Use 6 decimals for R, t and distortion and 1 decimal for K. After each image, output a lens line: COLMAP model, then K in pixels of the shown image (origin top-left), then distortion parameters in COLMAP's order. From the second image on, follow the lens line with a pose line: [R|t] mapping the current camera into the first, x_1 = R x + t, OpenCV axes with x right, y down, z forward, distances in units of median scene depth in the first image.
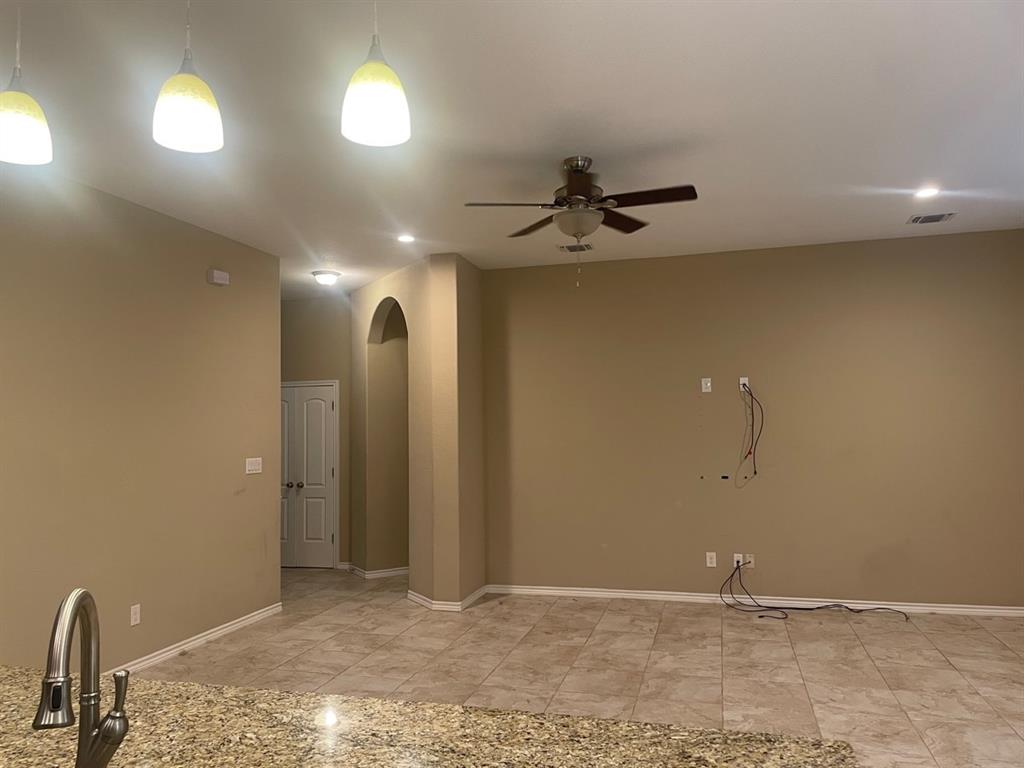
lens RADIAL K [[771.5, 0, 500.8], [0, 771.5, 391.3], [0, 0, 1]] dist [0.079774, -0.103124]
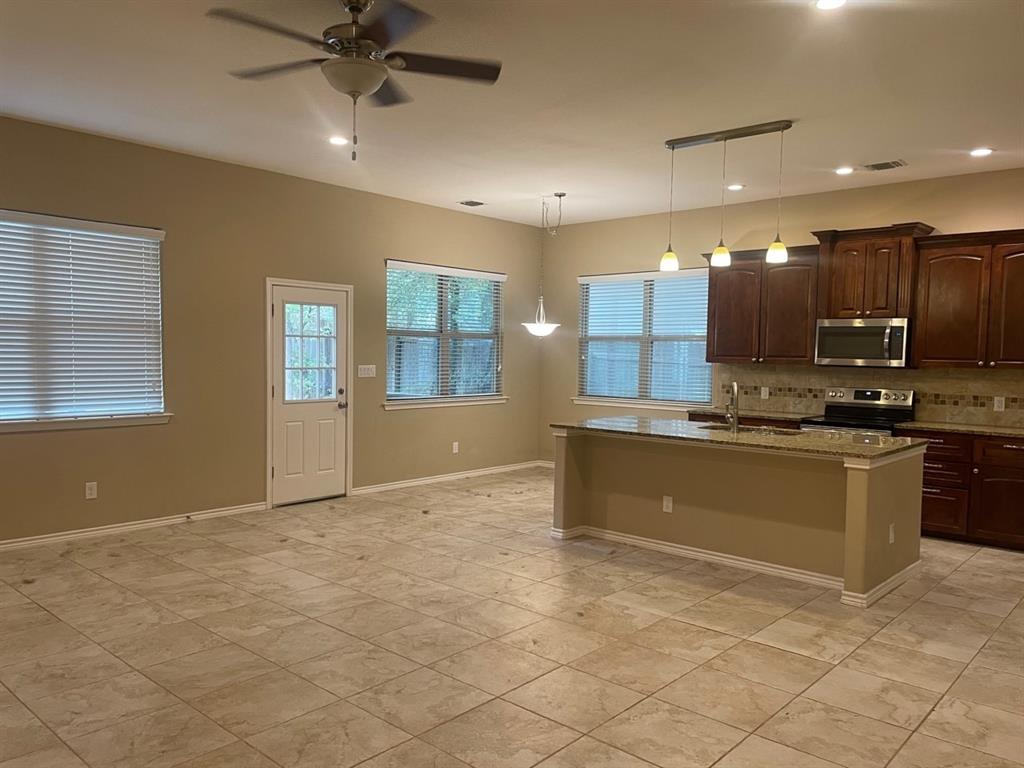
lens RADIAL K [[771.5, 0, 512.4], [0, 771.5, 393.4], [0, 0, 1]] dist [0.079774, -0.103124]
pose [[-0.898532, -0.025586, 0.438162, -0.369632], [-0.024796, 0.999664, 0.007526, 0.084832], [-0.438207, -0.004103, -0.898865, 1.528347]]
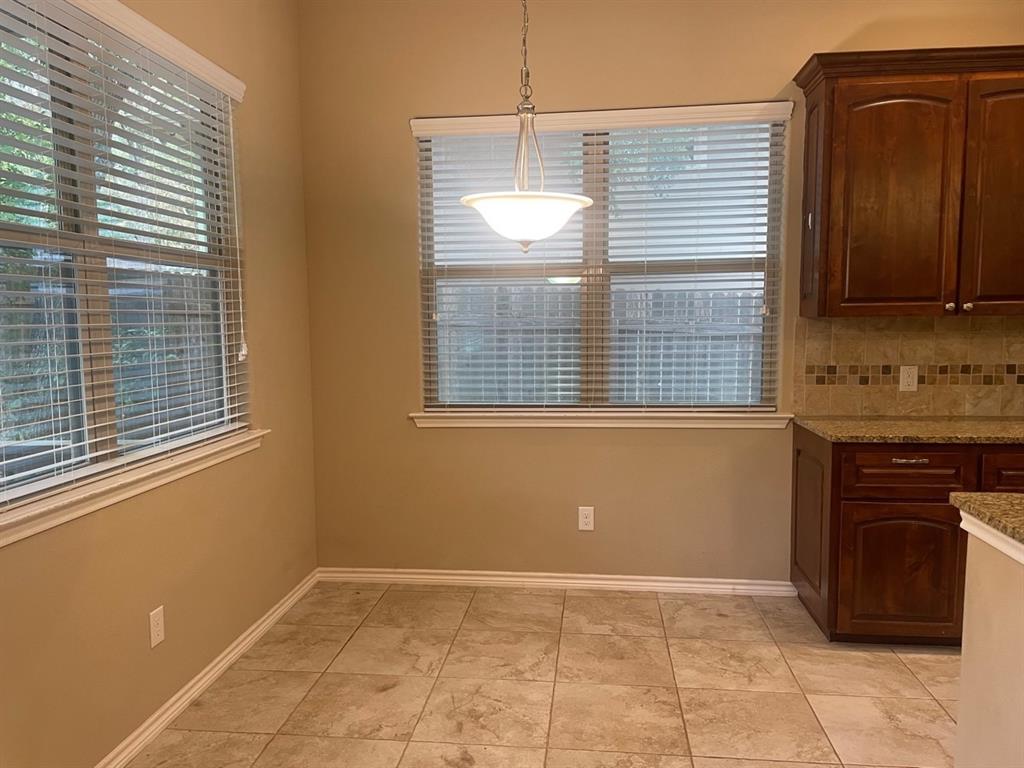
lens RADIAL K [[771.5, 0, 506.7], [0, 771.5, 395.2], [0, 0, 1]] dist [0.079774, -0.103124]
pose [[-0.986705, 0.039966, -0.157531, 0.406745], [0.030785, 0.997705, 0.060301, 0.039139], [0.159579, 0.054650, -0.985671, 0.492186]]
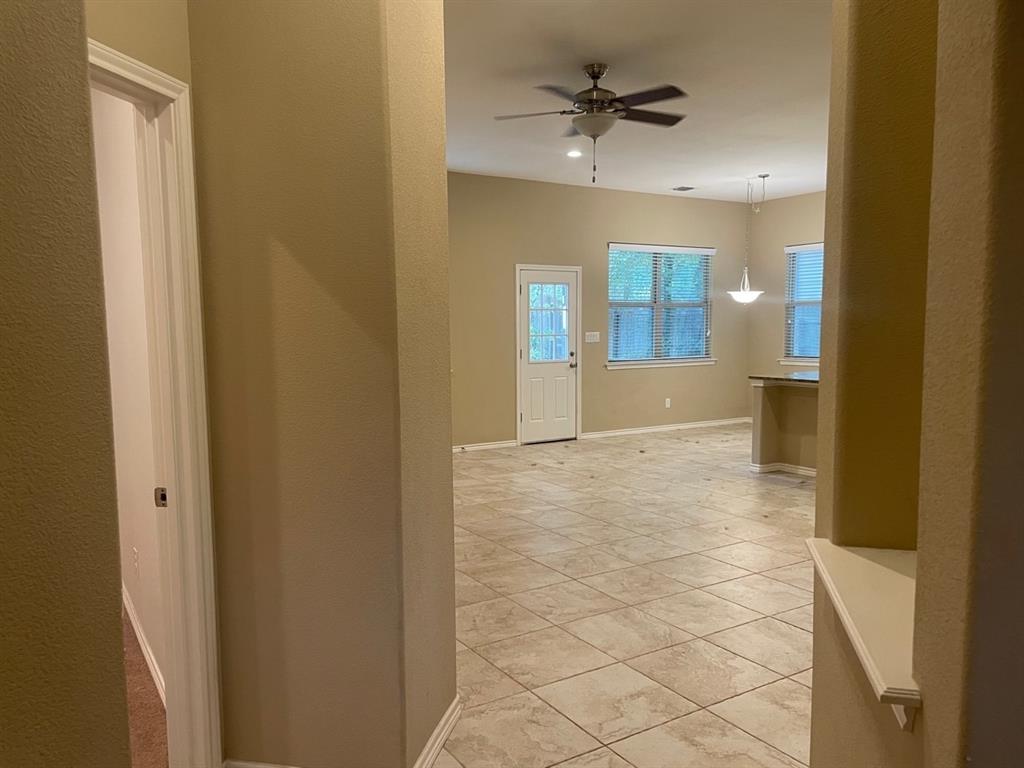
lens RADIAL K [[771.5, 0, 501.0], [0, 771.5, 397.1], [0, 0, 1]] dist [0.079774, -0.103124]
pose [[-0.736084, -0.043420, 0.675496, -0.545985], [-0.013260, 0.998674, 0.049745, 0.116152], [-0.676760, 0.027659, -0.735684, 1.812339]]
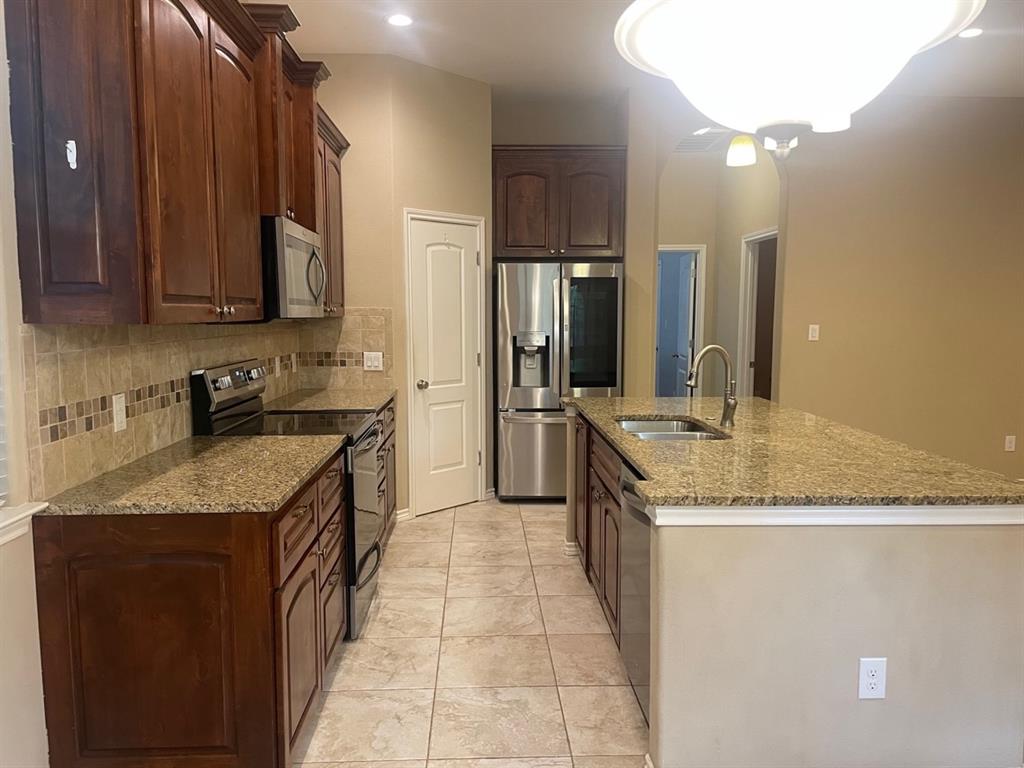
lens RADIAL K [[771.5, 0, 512.9], [0, 771.5, 383.3], [0, 0, 1]] dist [0.079774, -0.103124]
pose [[0.312340, 0.102206, -0.944456, 0.485242], [0.041810, 0.991753, 0.121151, 0.006859], [0.949050, -0.077328, 0.305491, -0.131588]]
